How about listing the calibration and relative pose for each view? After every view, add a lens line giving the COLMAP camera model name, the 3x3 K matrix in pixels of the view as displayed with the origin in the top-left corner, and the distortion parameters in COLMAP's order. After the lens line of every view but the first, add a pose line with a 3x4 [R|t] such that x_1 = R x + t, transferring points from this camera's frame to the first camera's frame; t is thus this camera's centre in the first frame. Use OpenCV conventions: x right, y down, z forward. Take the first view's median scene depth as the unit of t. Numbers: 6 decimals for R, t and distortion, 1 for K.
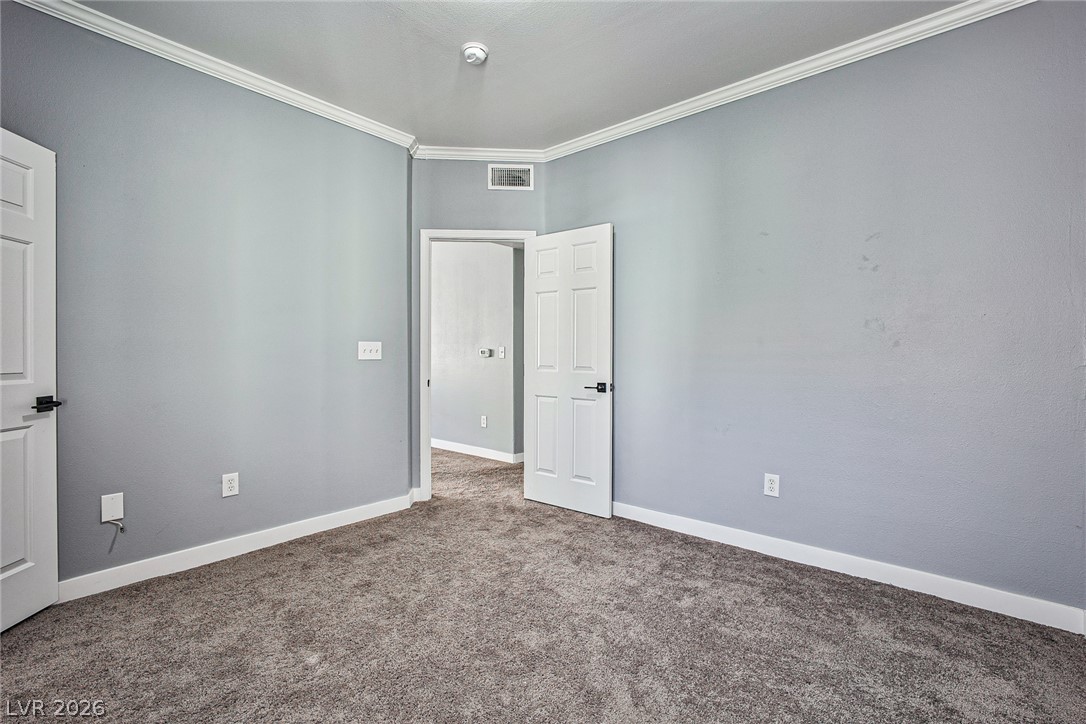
lens RADIAL K [[481.2, 0, 545.8], [0, 481.2, 360.1], [0, 0, 1]] dist [-0.035306, 0.014041]
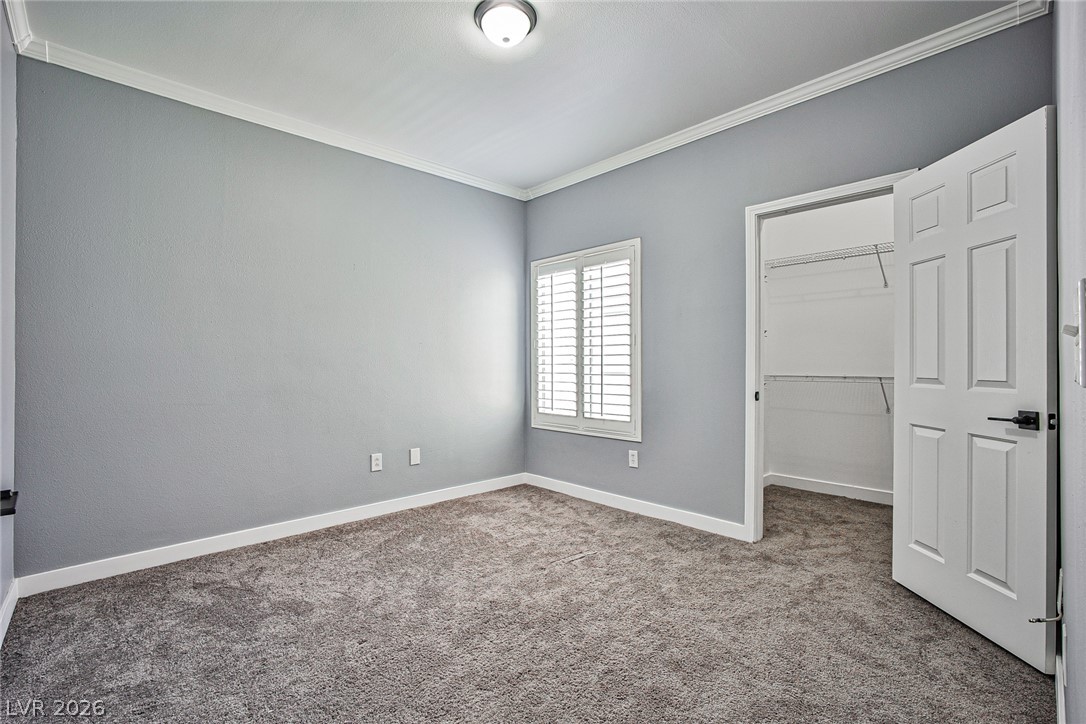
lens RADIAL K [[493.2, 0, 547.2], [0, 493.2, 364.2], [0, 0, 1]] dist [-0.024591, 0.010354]
pose [[-0.992628, 0.005504, 0.121079, -0.330450], [0.006354, 0.999958, 0.006637, -0.019477], [-0.121037, 0.007358, -0.992621, 2.036569]]
